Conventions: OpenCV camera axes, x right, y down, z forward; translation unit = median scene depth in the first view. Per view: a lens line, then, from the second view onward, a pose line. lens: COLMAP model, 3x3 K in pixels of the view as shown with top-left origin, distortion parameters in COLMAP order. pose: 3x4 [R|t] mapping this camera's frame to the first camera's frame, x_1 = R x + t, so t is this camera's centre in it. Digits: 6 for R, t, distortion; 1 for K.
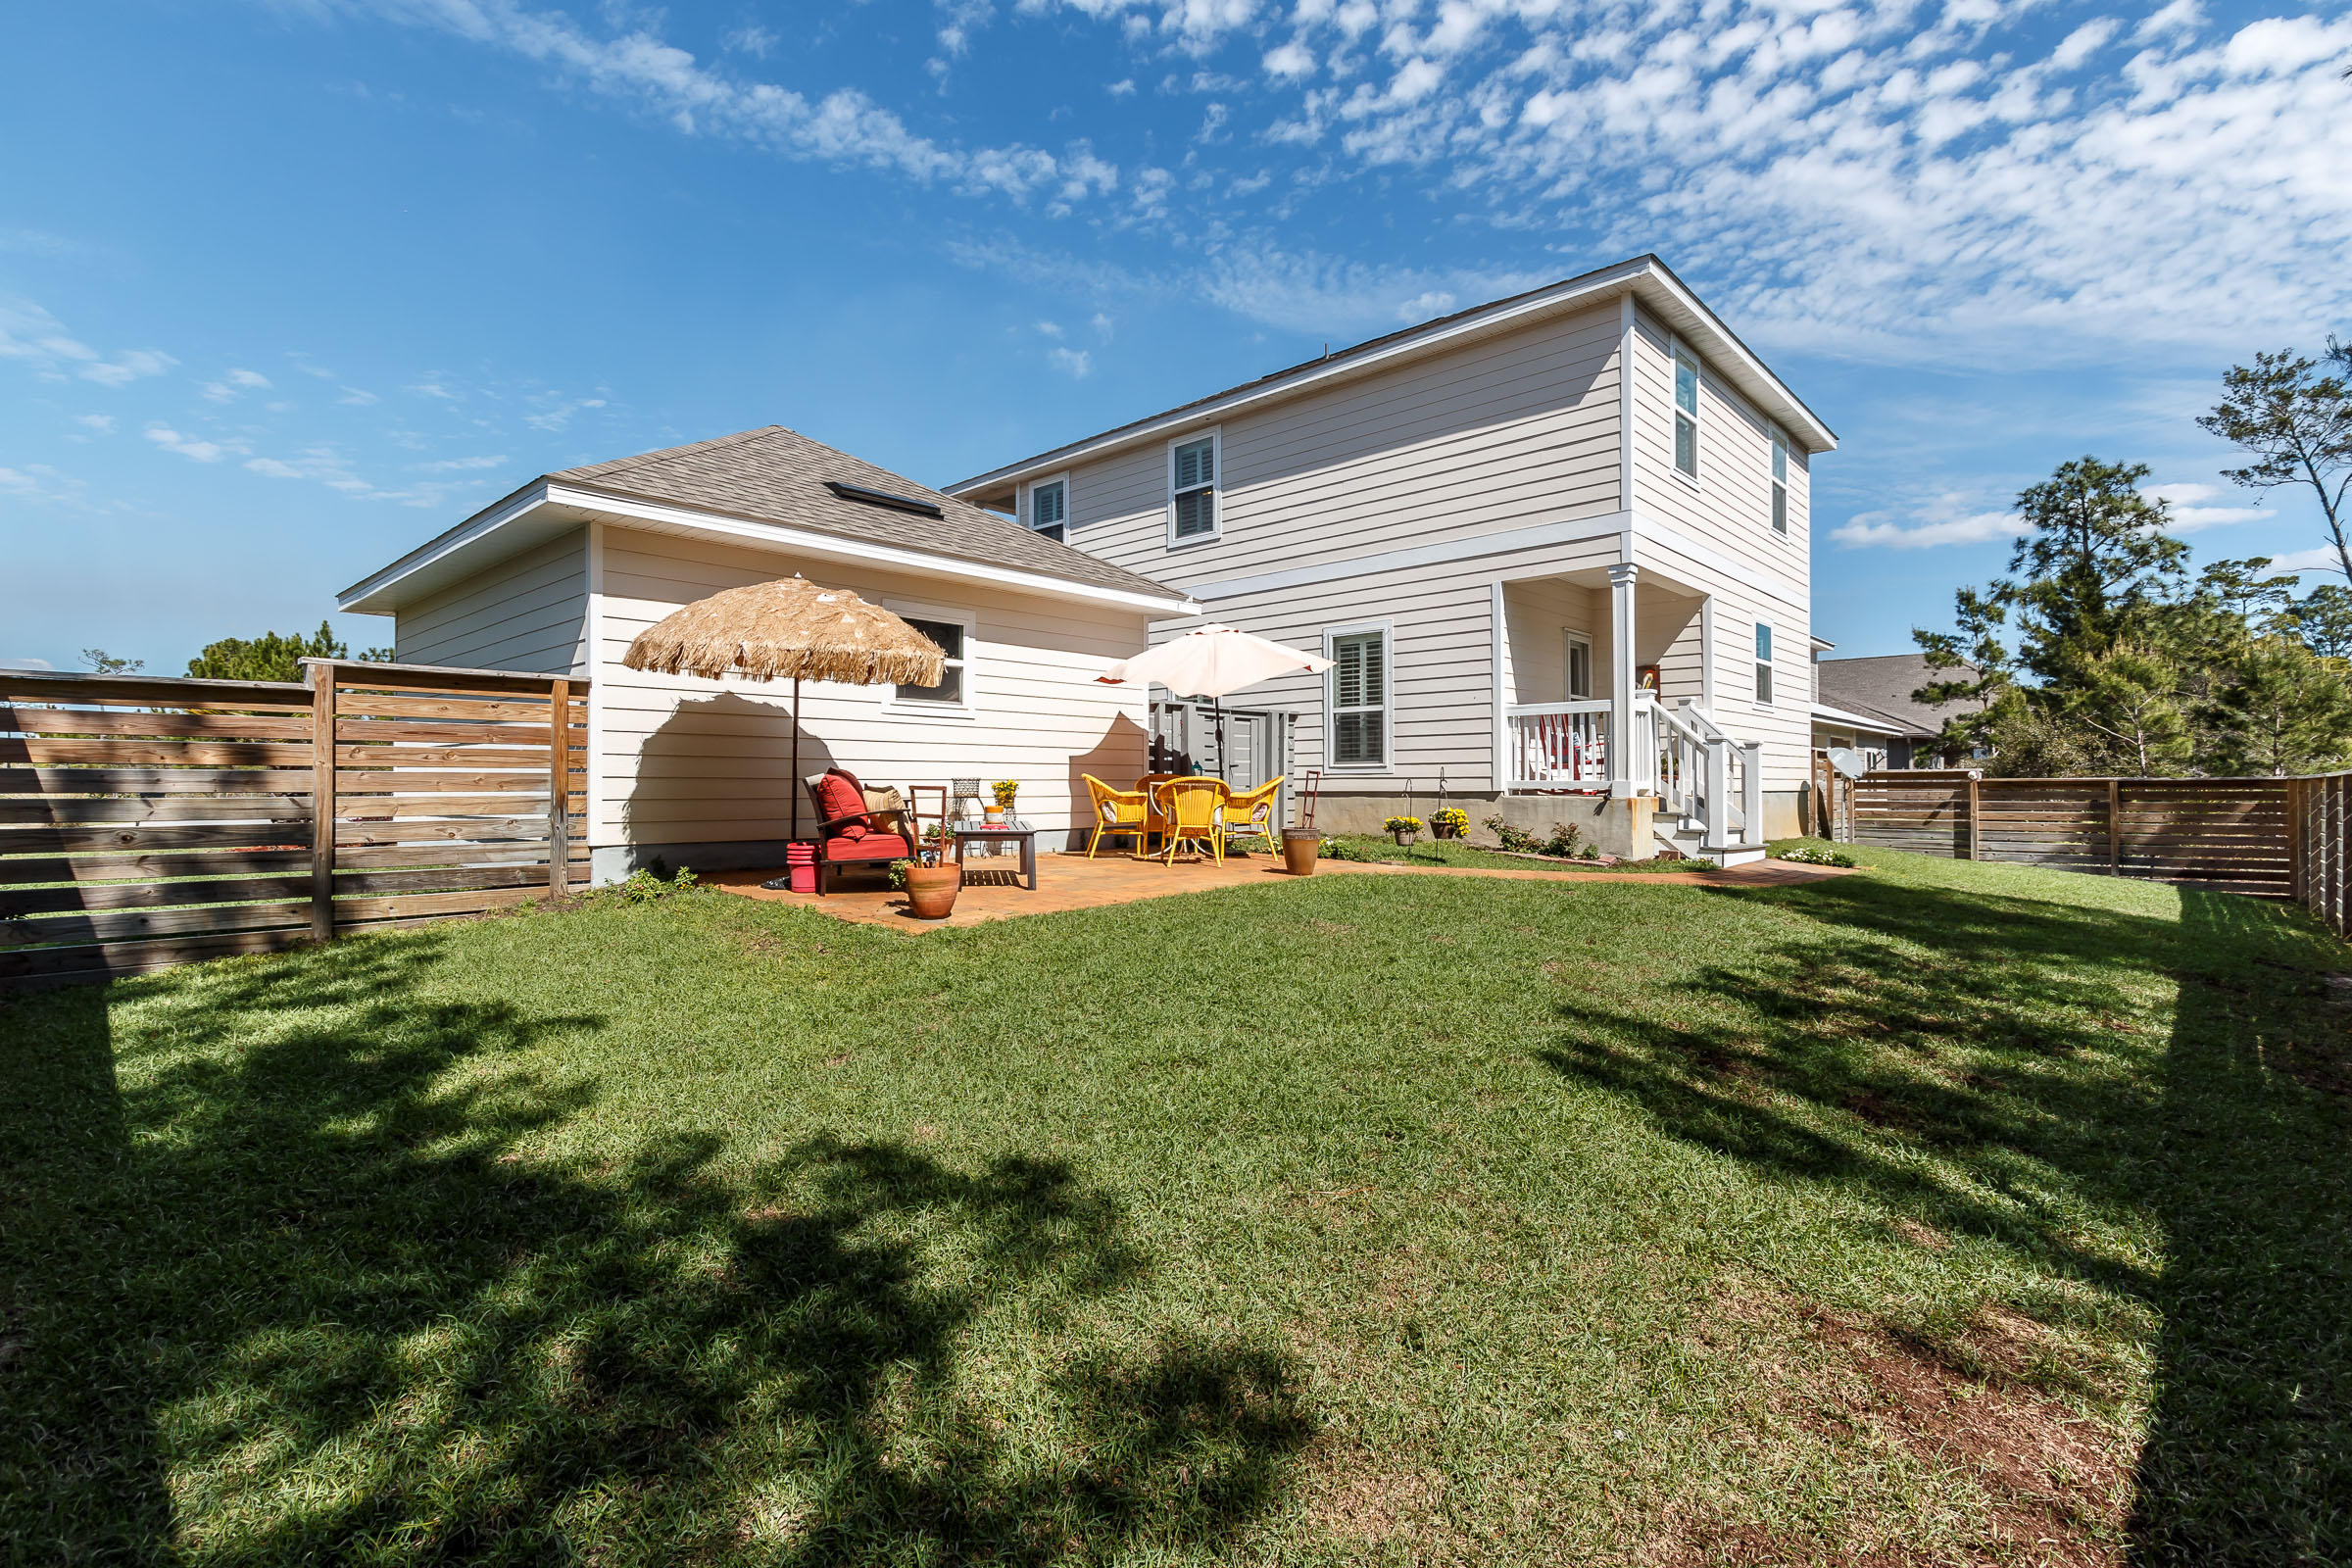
lens RADIAL K [[1075.8, 0, 1176.0], [0, 1075.8, 784.0], [0, 0, 1]] dist [-0.000306, -0.000011]
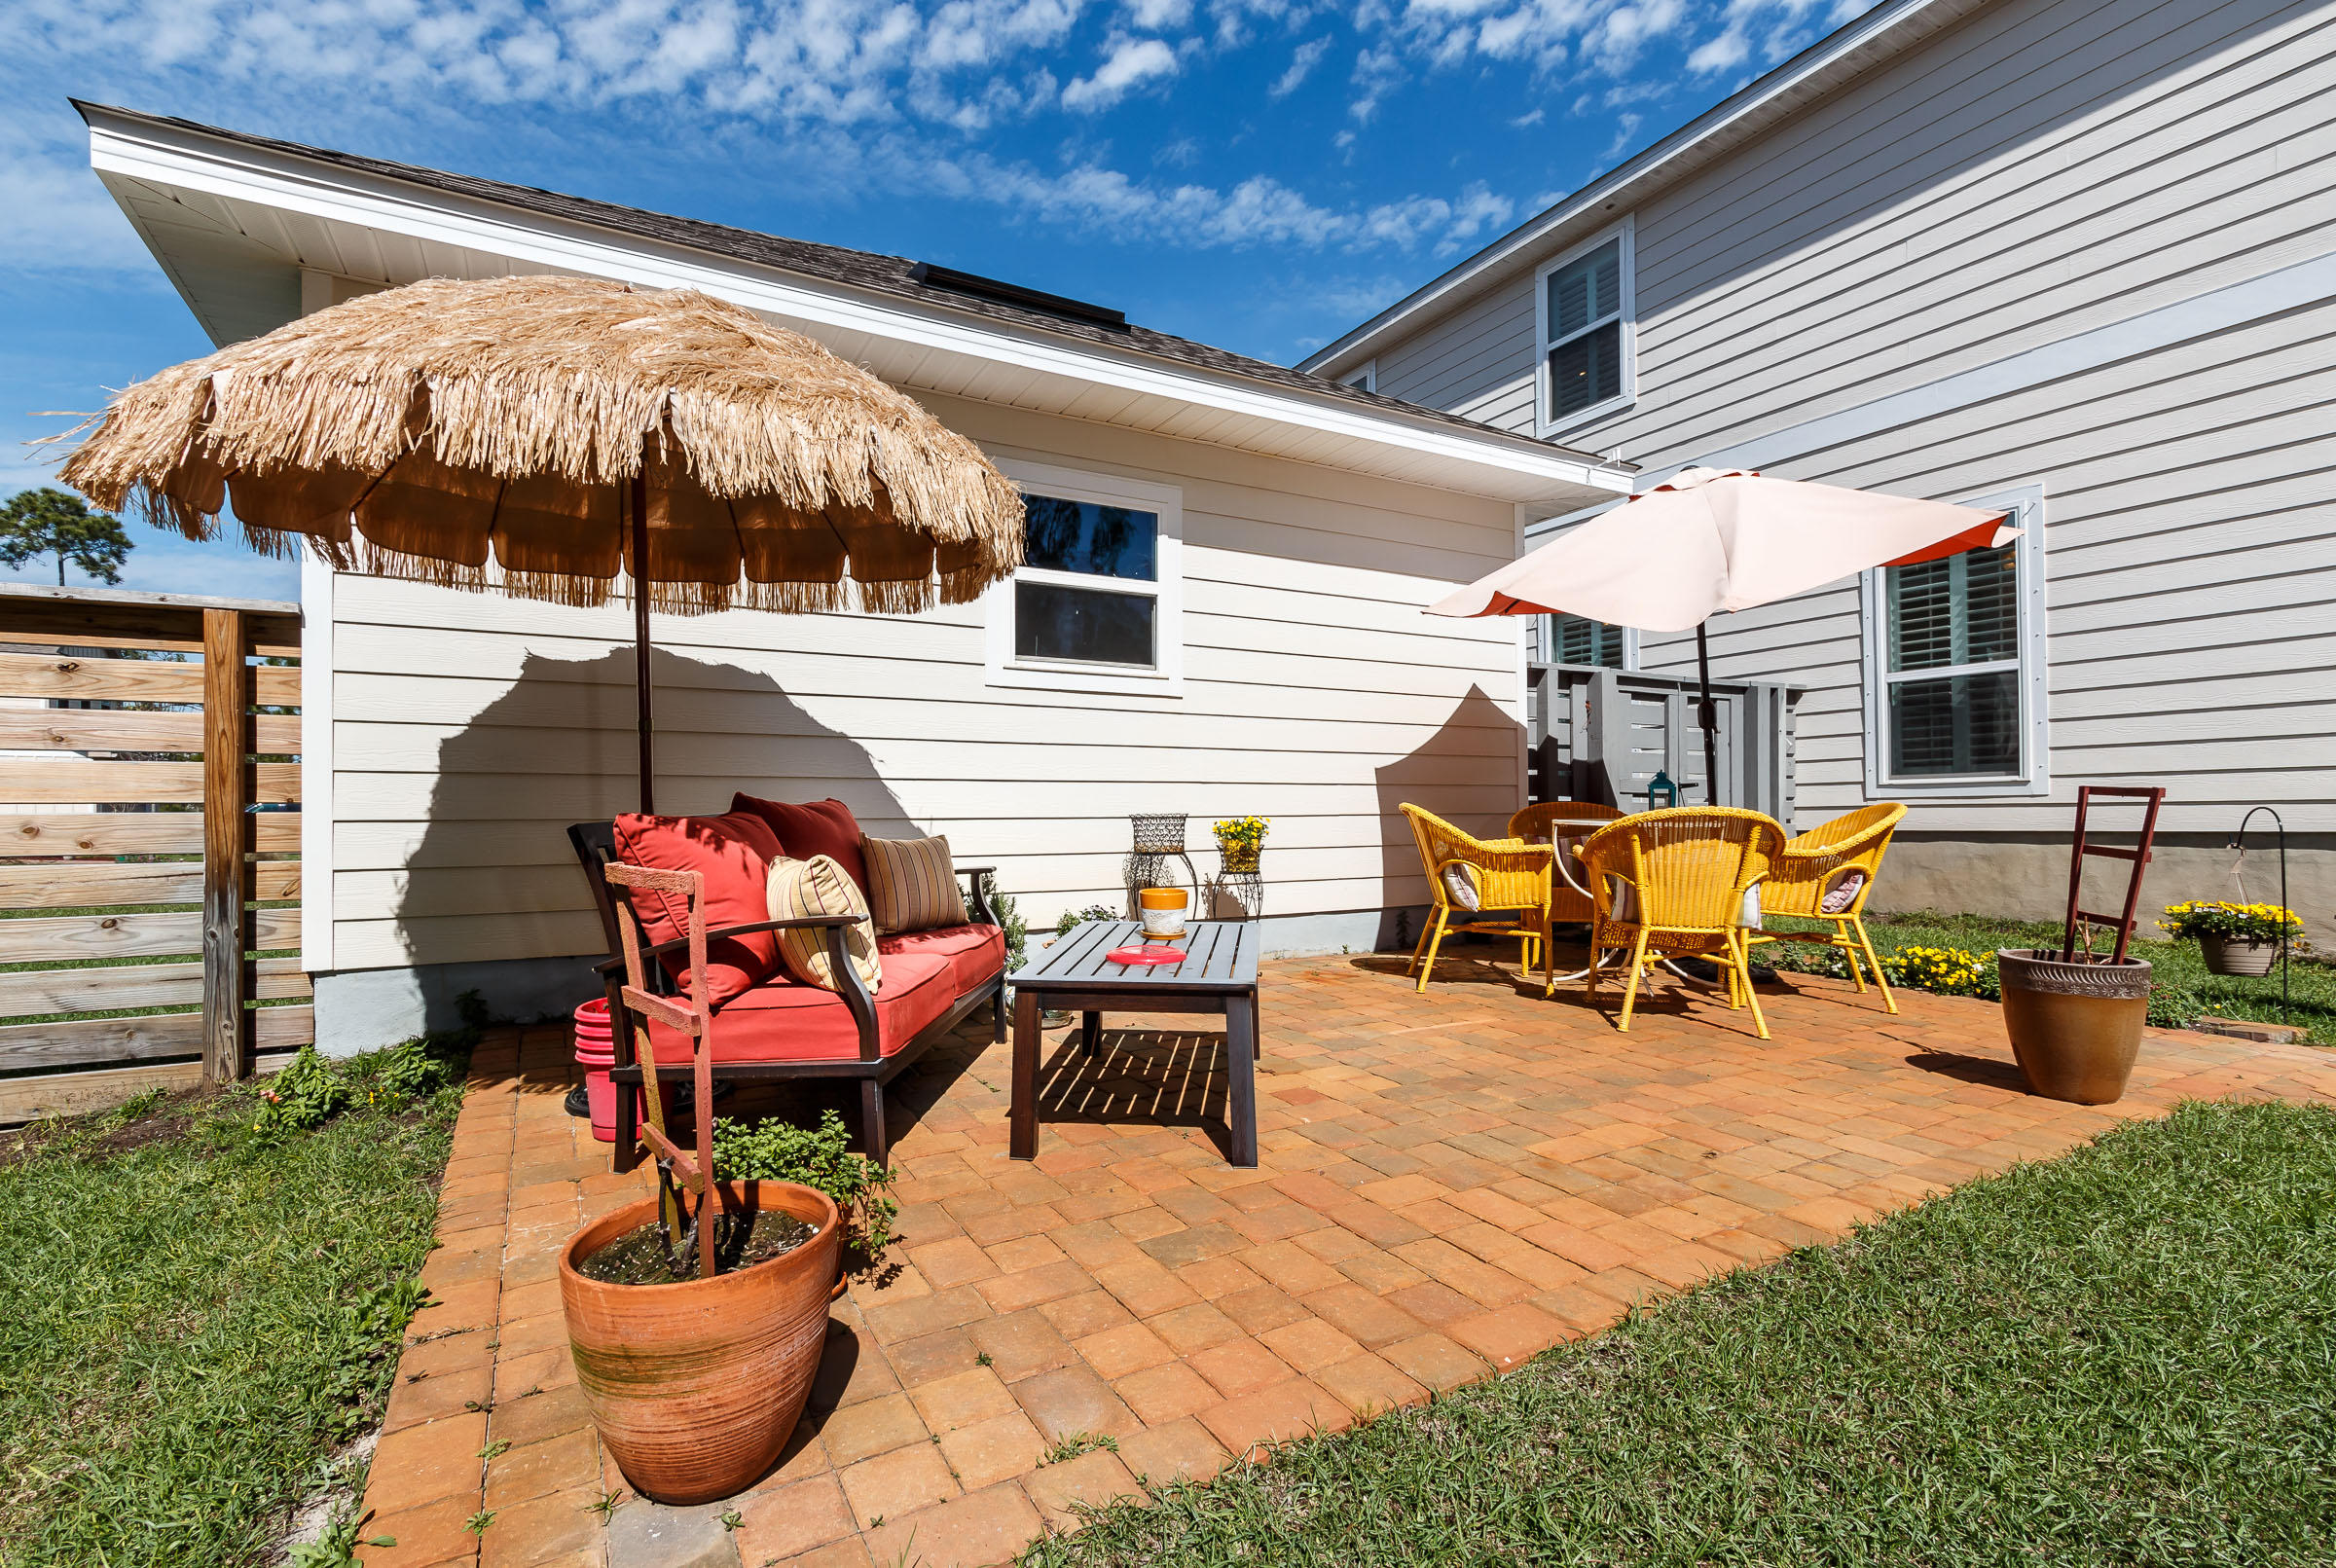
lens RADIAL K [[1022.9, 0, 1168.0], [0, 1022.9, 784.0], [0, 0, 1]] dist [0.000678, 0.000100]
pose [[0.950957, -0.017334, -0.308836, -0.039324], [0.008130, 0.999484, -0.031066, -0.004018], [0.309215, 0.027031, 0.950608, 0.465465]]
